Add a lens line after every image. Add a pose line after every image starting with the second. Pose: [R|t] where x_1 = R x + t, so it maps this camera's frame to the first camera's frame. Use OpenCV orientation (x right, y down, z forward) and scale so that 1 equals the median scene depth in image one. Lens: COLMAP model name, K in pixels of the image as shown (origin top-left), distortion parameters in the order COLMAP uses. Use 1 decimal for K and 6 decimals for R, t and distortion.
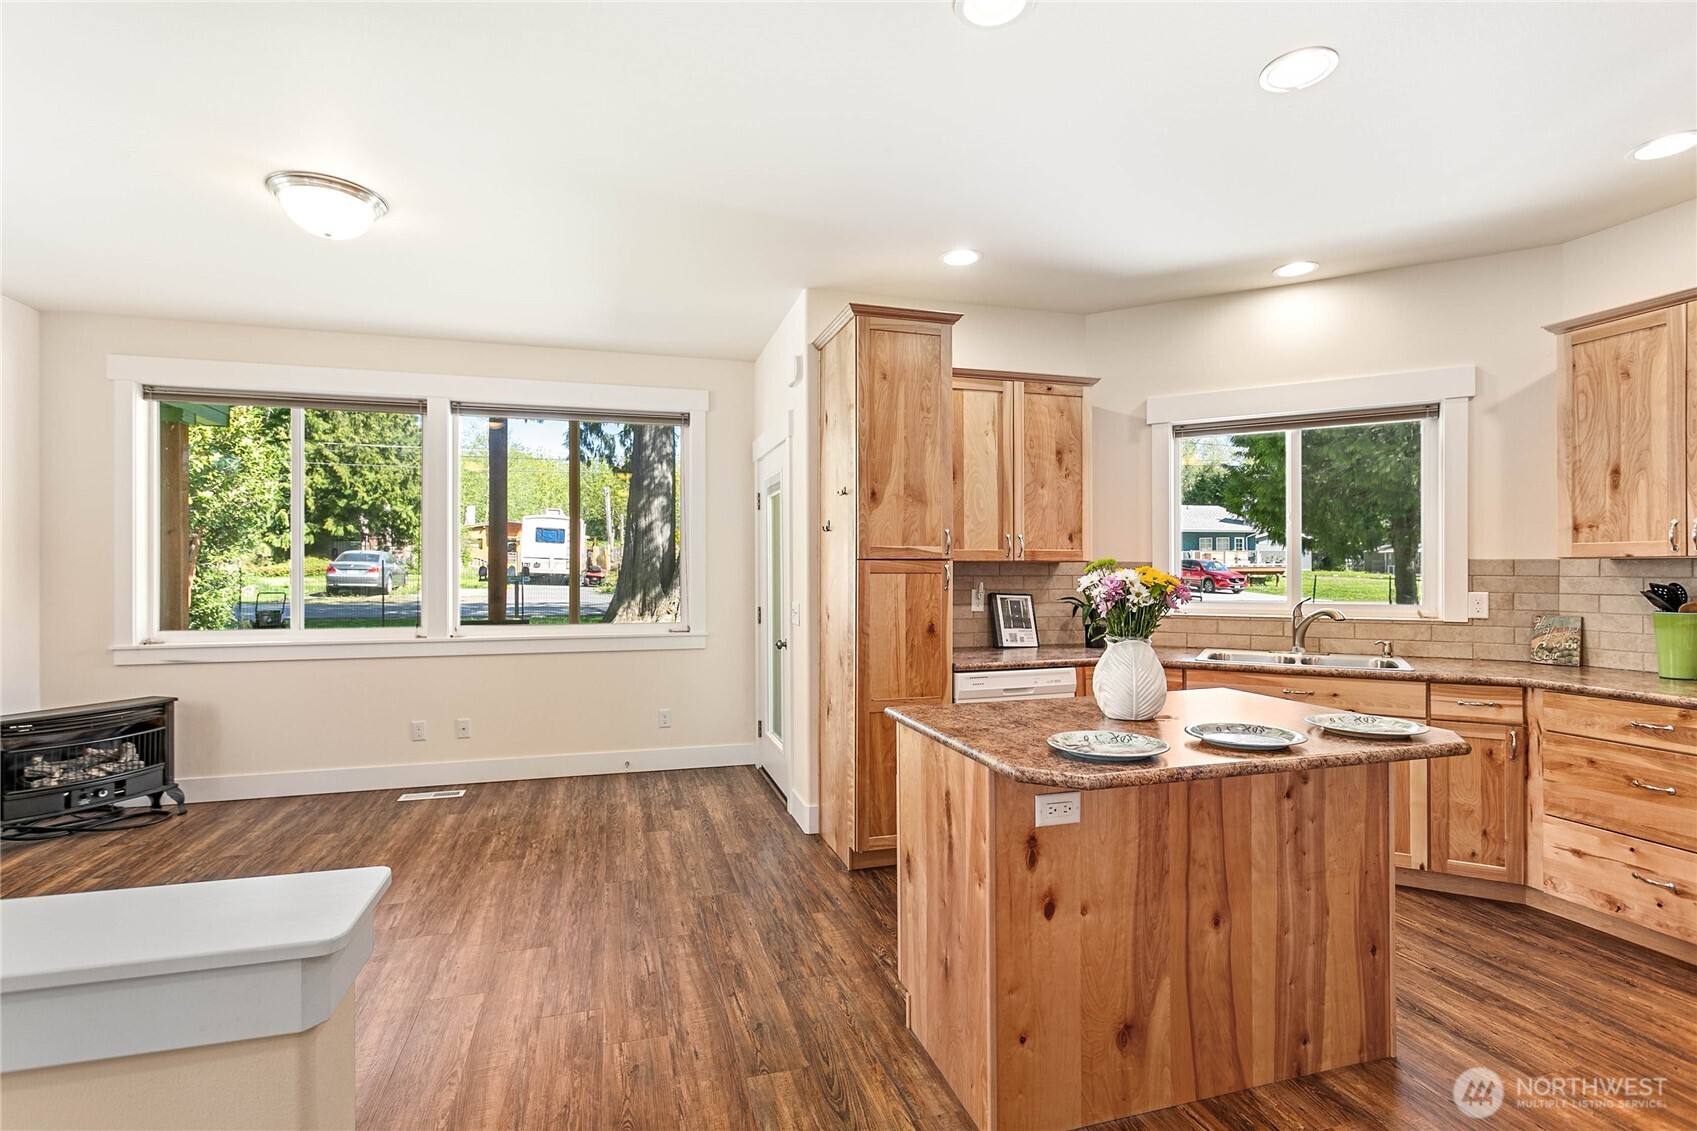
lens RADIAL K [[803.2, 0, 847.9], [0, 803.2, 575.2], [0, 0, 1]] dist [-0.000128, 0.001383]
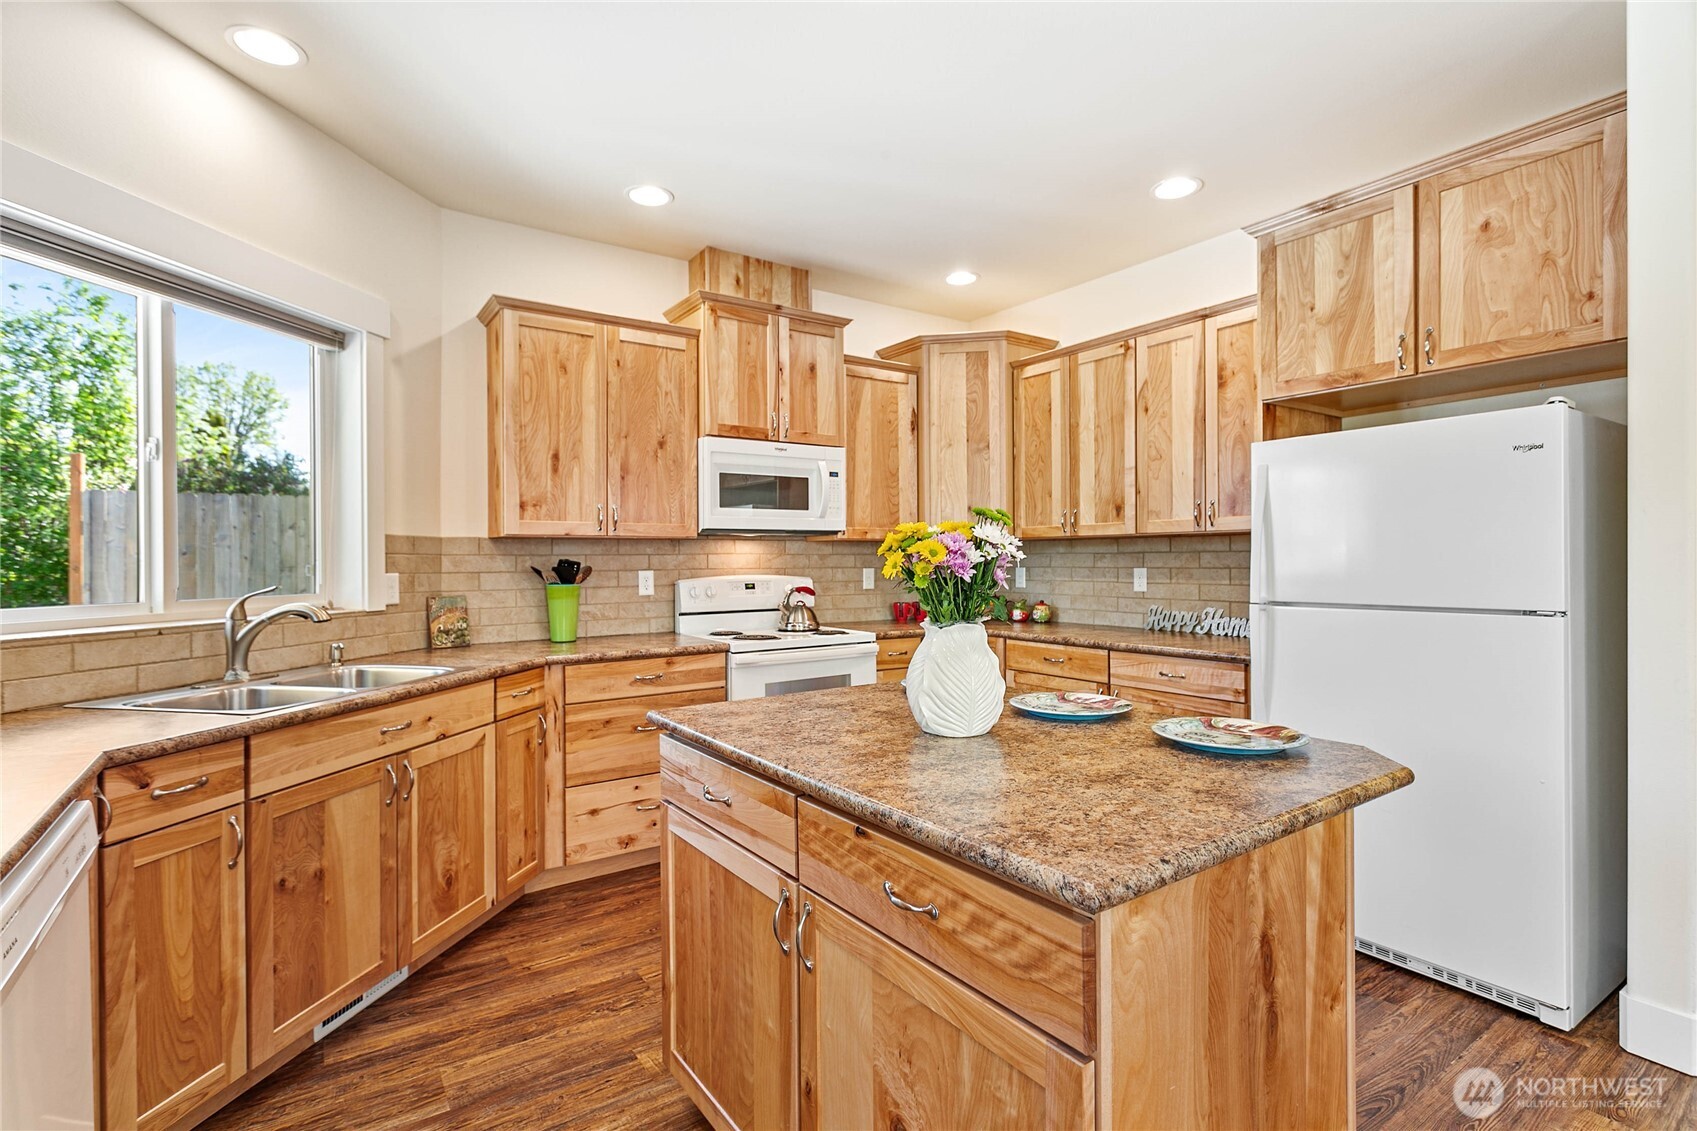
lens RADIAL K [[803.2, 0, 849.7], [0, 803.2, 565.5], [0, 0, 1]] dist [-0.000128, 0.001383]
pose [[-0.314562, -0.001383, 0.949236, -0.168917], [0.014135, 0.999881, 0.006141, 0.014754], [-0.949132, 0.015349, -0.314505, 0.825924]]
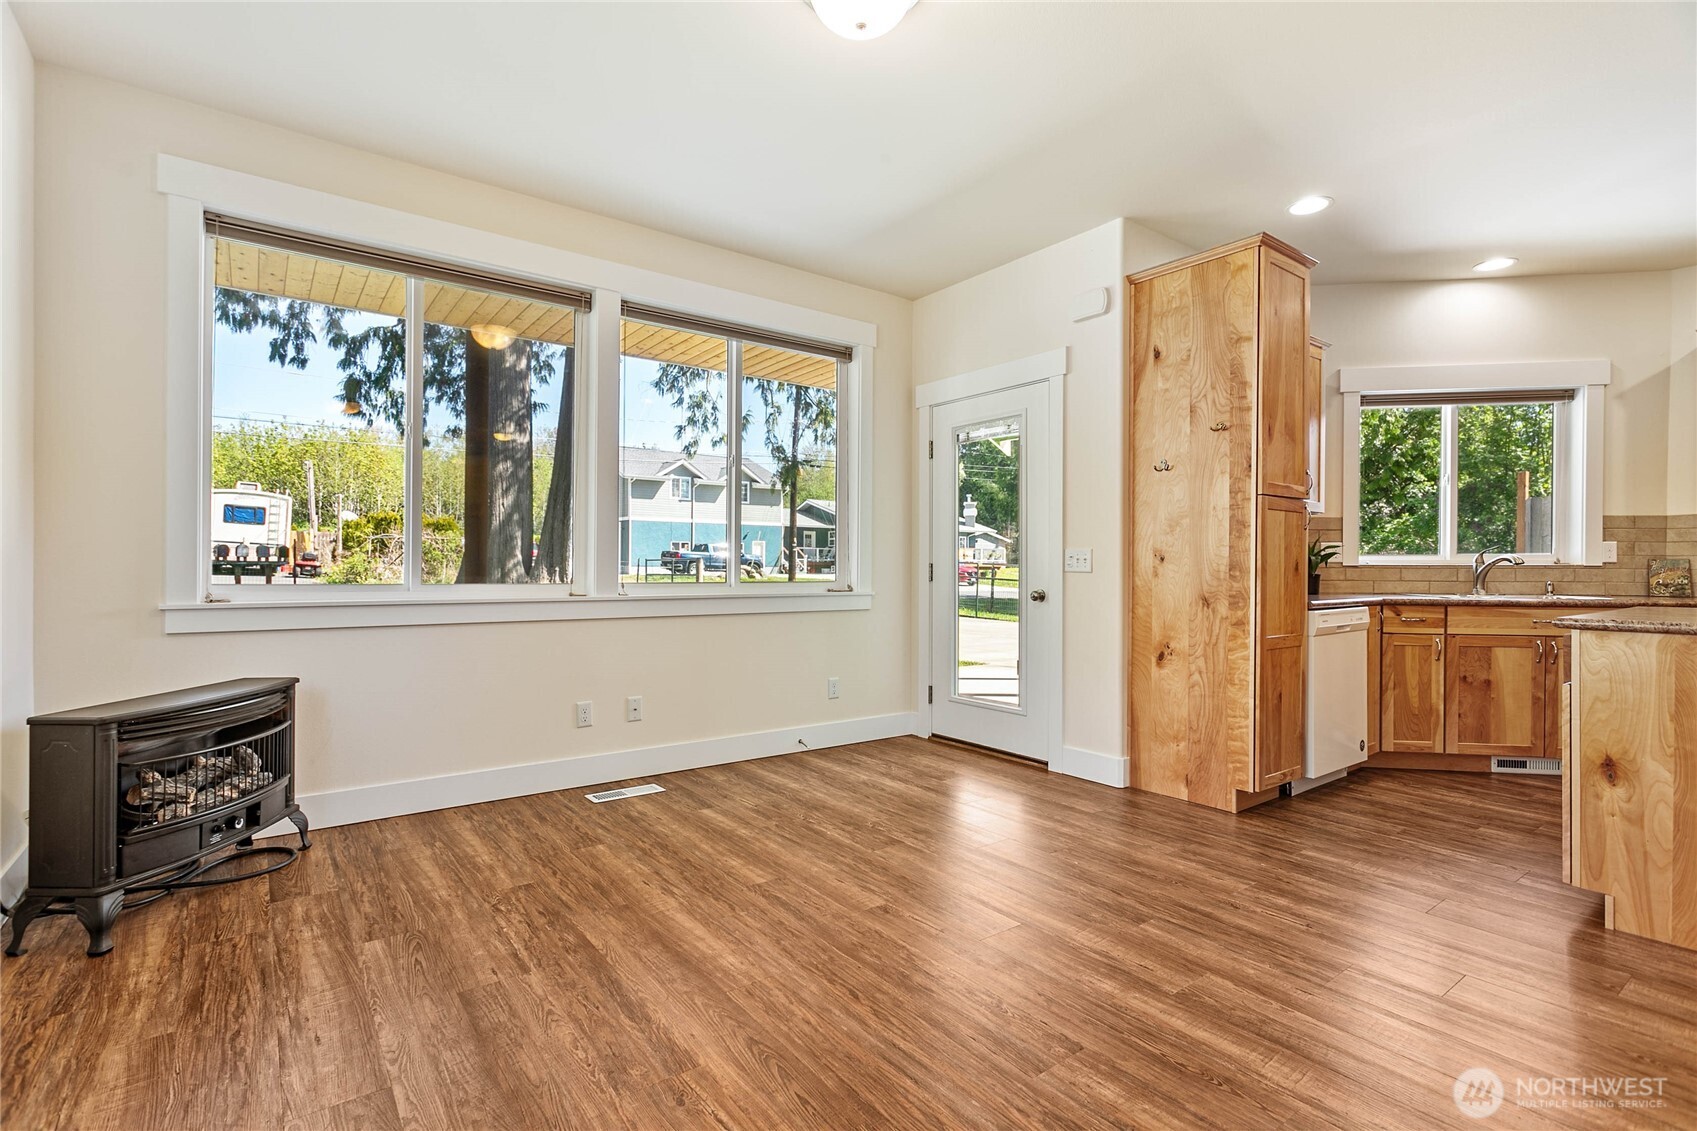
lens RADIAL K [[803.2, 0, 847.3], [0, 803.2, 569.4], [0, 0, 1]] dist [-0.000128, 0.001383]
pose [[0.937022, 0.005188, 0.349231, -0.777125], [-0.003975, 0.999983, -0.004190, 0.075814], [-0.349247, 0.002538, 0.937027, 0.248471]]
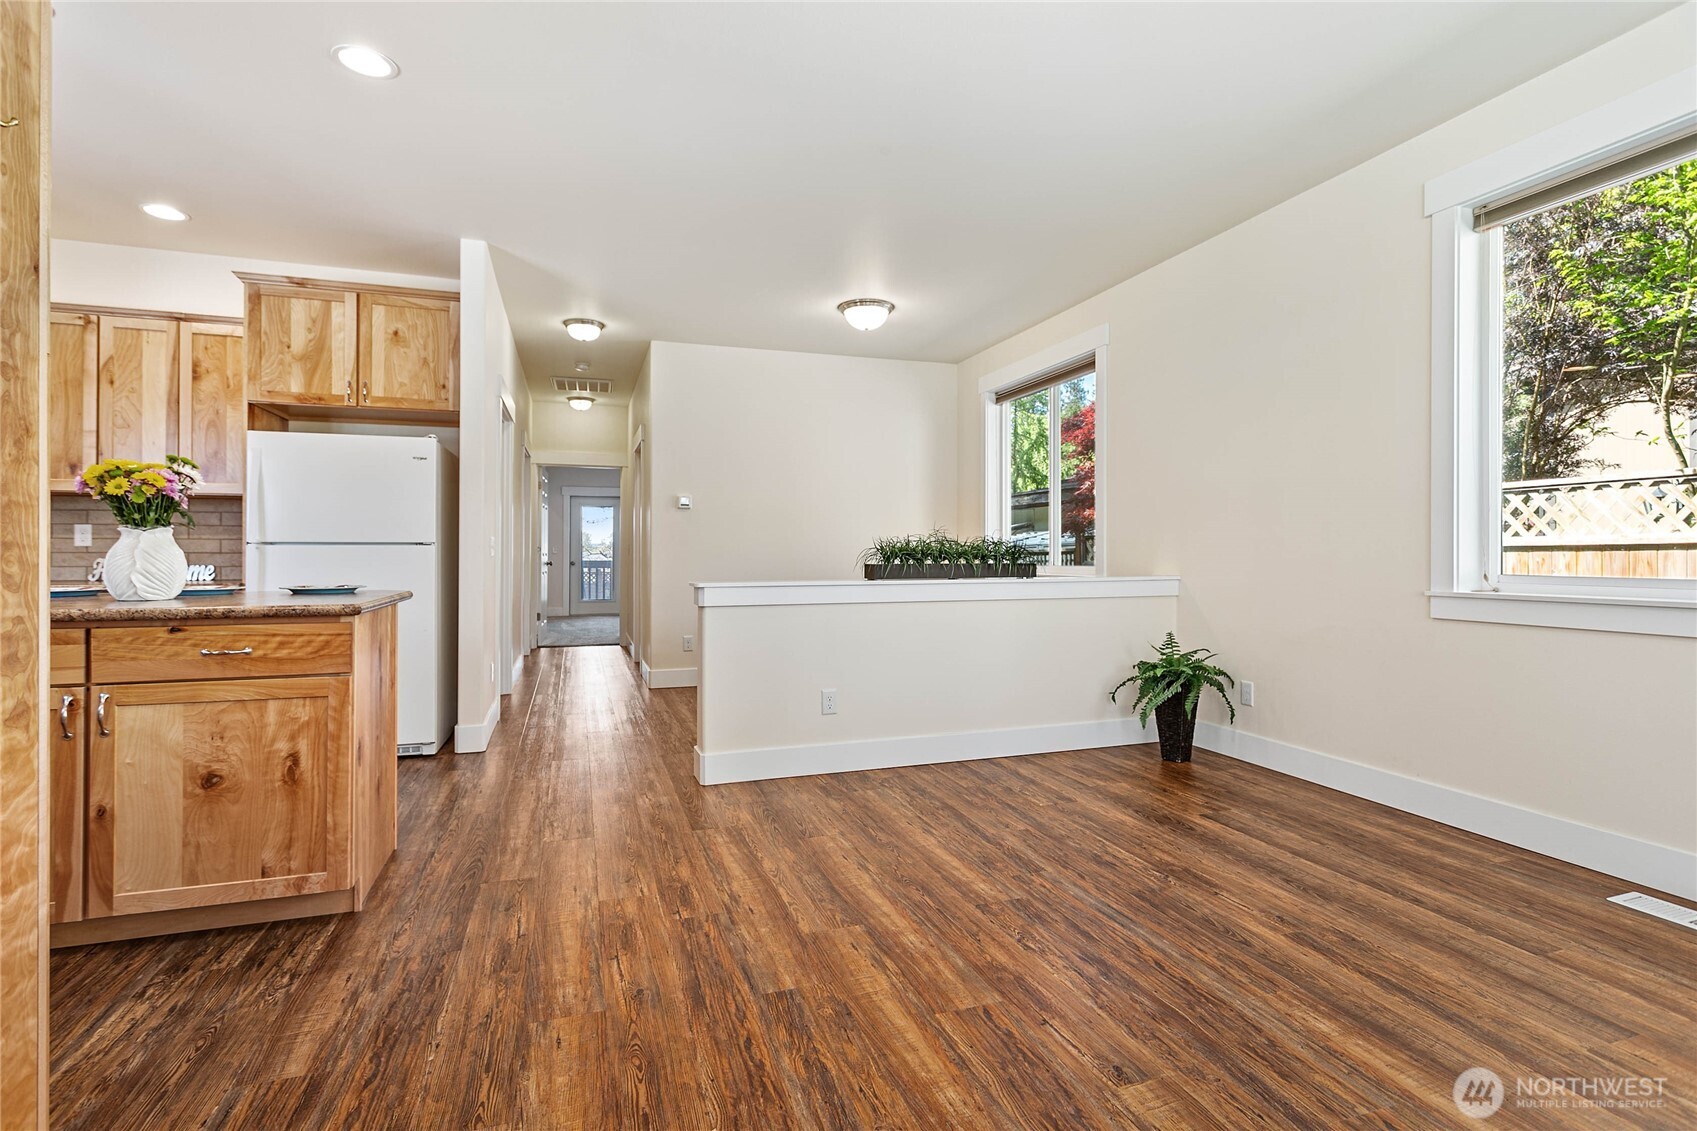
lens RADIAL K [[803.2, 0, 845.3], [0, 803.2, 551.4], [0, 0, 1]] dist [-0.000128, 0.001383]
pose [[-0.999365, 0.001347, -0.035598, -0.330867], [0.001182, 0.999989, 0.004639, 0.067546], [0.035604, 0.004594, -0.999355, 1.336520]]
